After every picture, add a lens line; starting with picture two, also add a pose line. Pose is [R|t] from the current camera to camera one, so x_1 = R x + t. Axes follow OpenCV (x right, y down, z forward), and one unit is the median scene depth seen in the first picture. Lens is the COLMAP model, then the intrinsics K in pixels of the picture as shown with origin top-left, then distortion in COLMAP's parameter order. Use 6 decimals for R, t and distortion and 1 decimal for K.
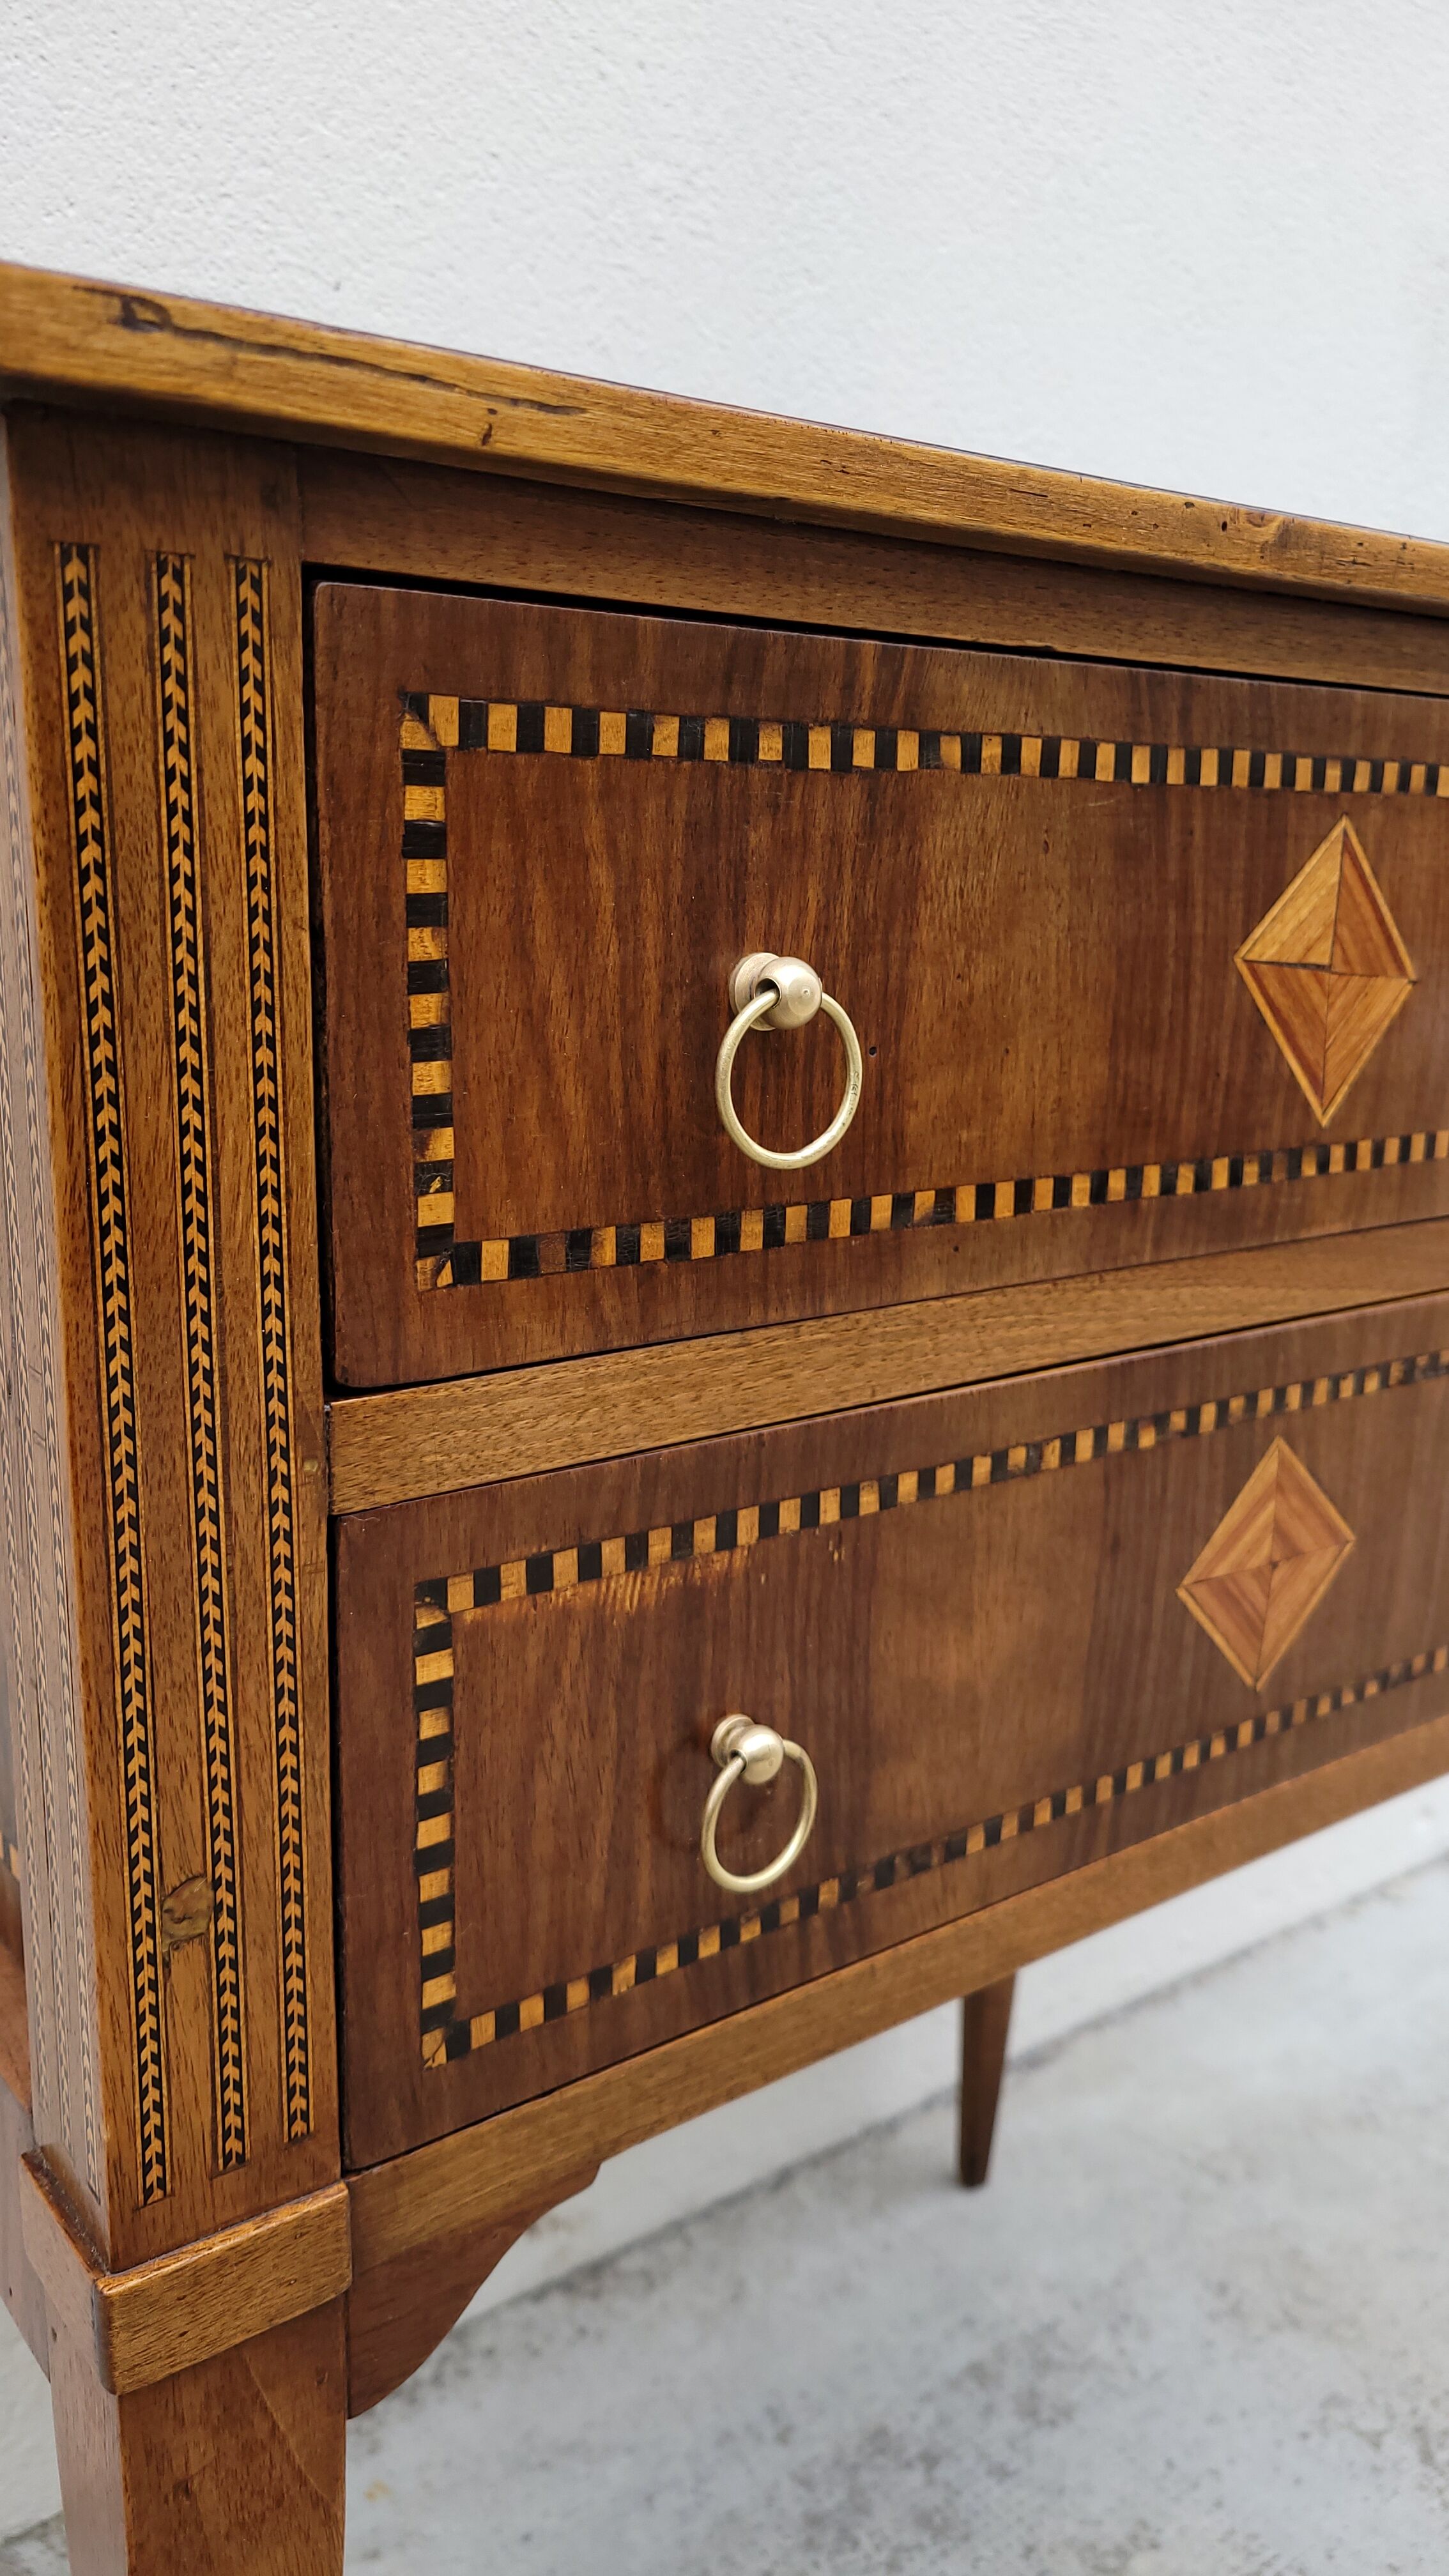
lens RADIAL K [[1967.3, 0, 759.3], [0, 1967.3, 1318.2], [0, 0, 1]] dist [0.027124, -0.019209]
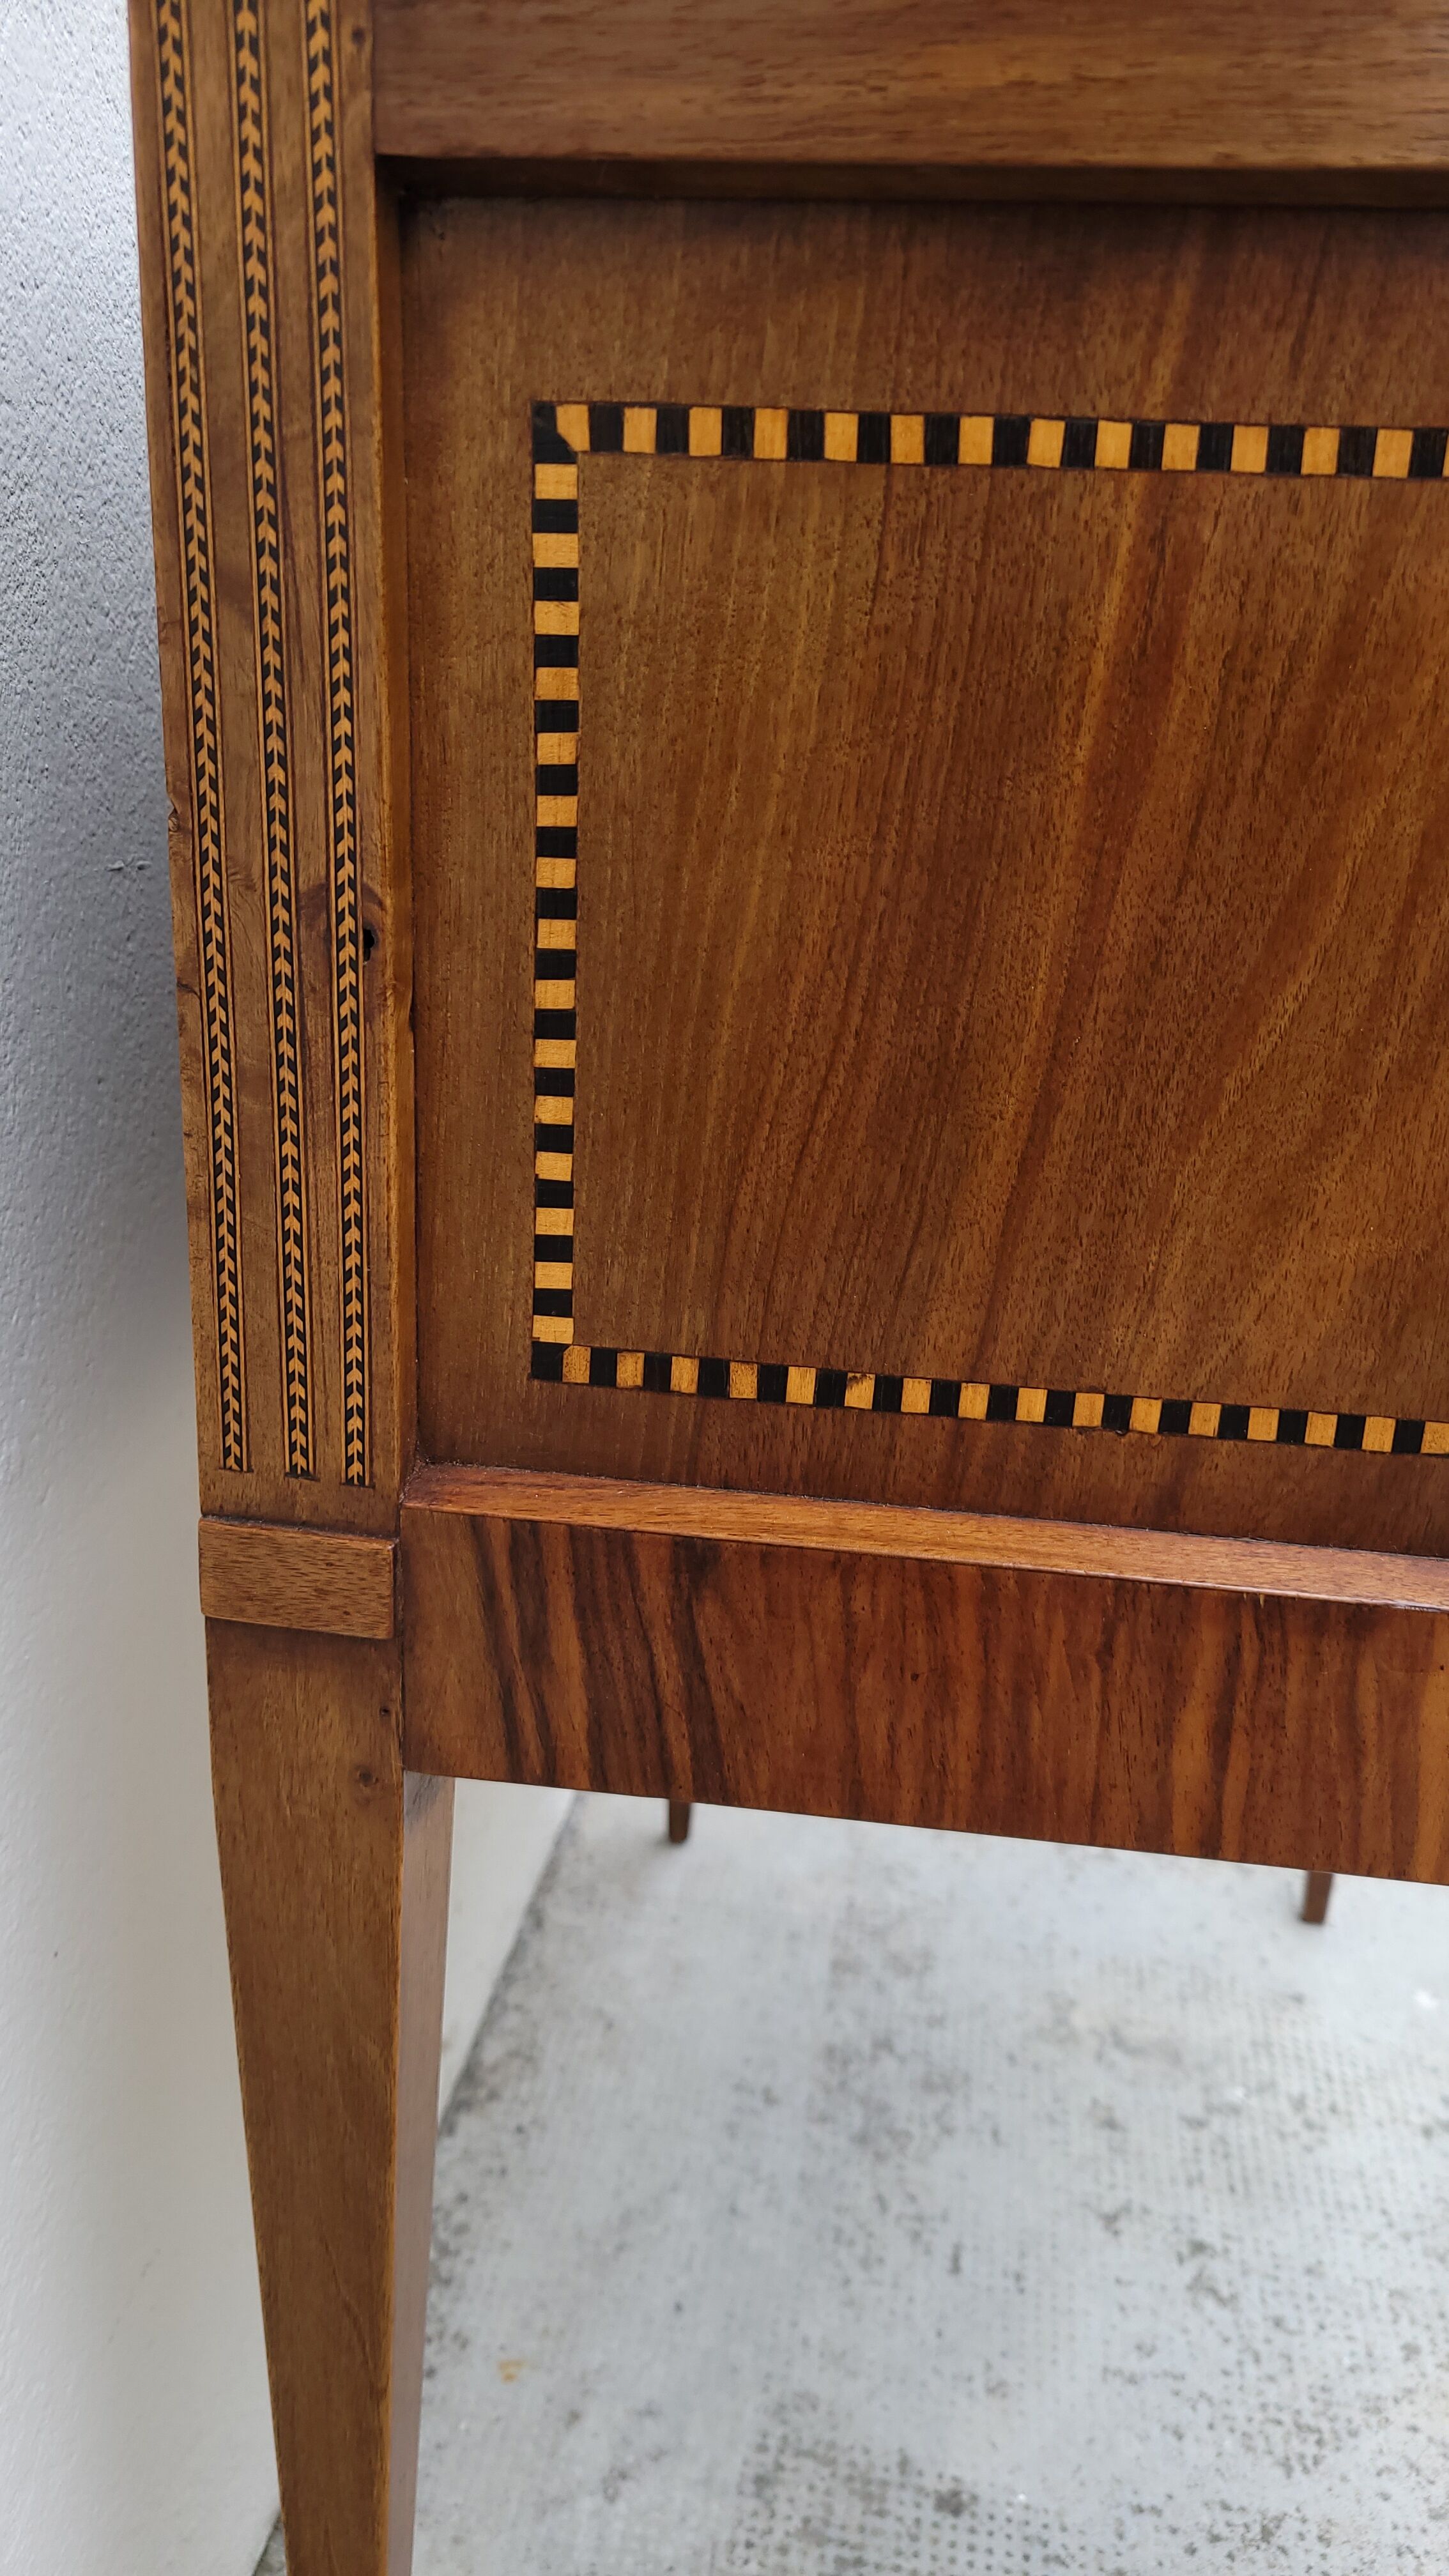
lens RADIAL K [[1959.4, 0, 730.4], [0, 1959.4, 1309.6], [0, 0, 1]] dist [0.036374, -0.031748]
pose [[0.716056, -0.237006, 0.656575, -1.125607], [0.153360, 0.971028, 0.183262, -0.022175], [-0.680988, -0.030534, 0.731658, 0.587121]]
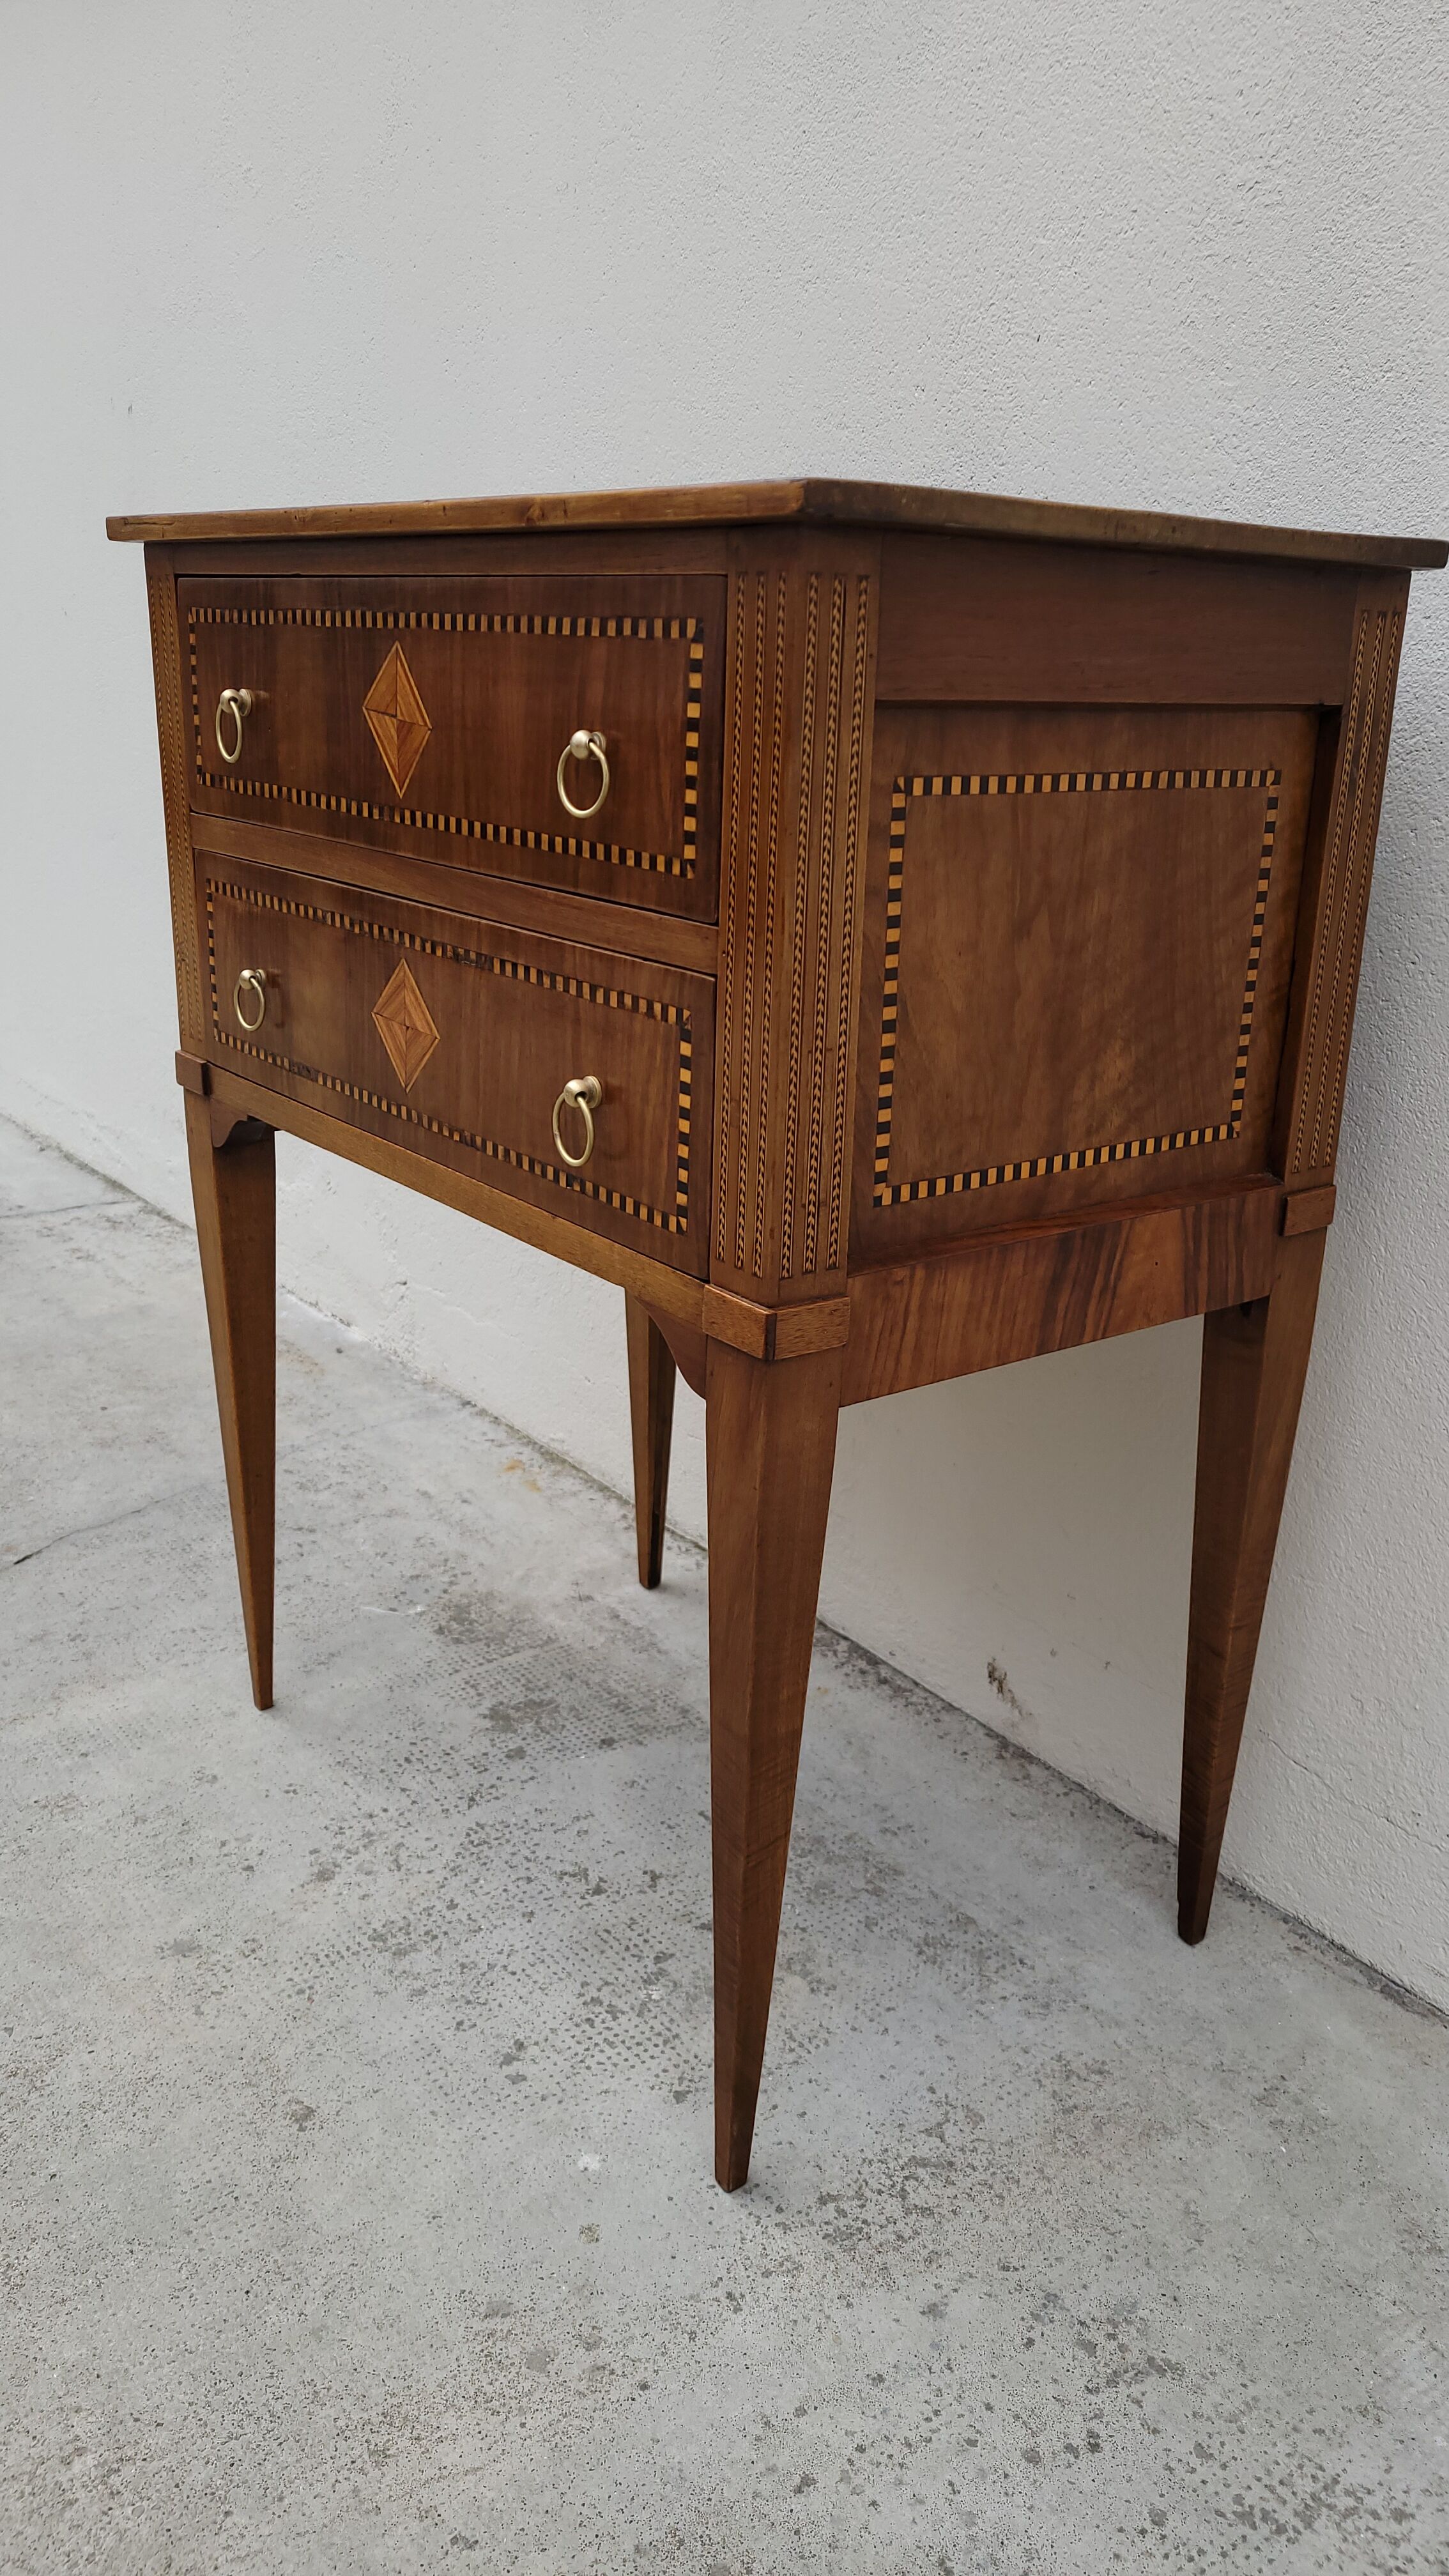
lens RADIAL K [[1929.5, 0, 773.0], [0, 1929.5, 1312.8], [0, 0, 1]] dist [0.055177, -0.037363]
pose [[0.015062, 0.292146, -0.956255, 2.466485], [-0.278999, 0.919607, 0.276555, -0.281841], [0.960173, 0.262629, 0.095360, 1.378570]]
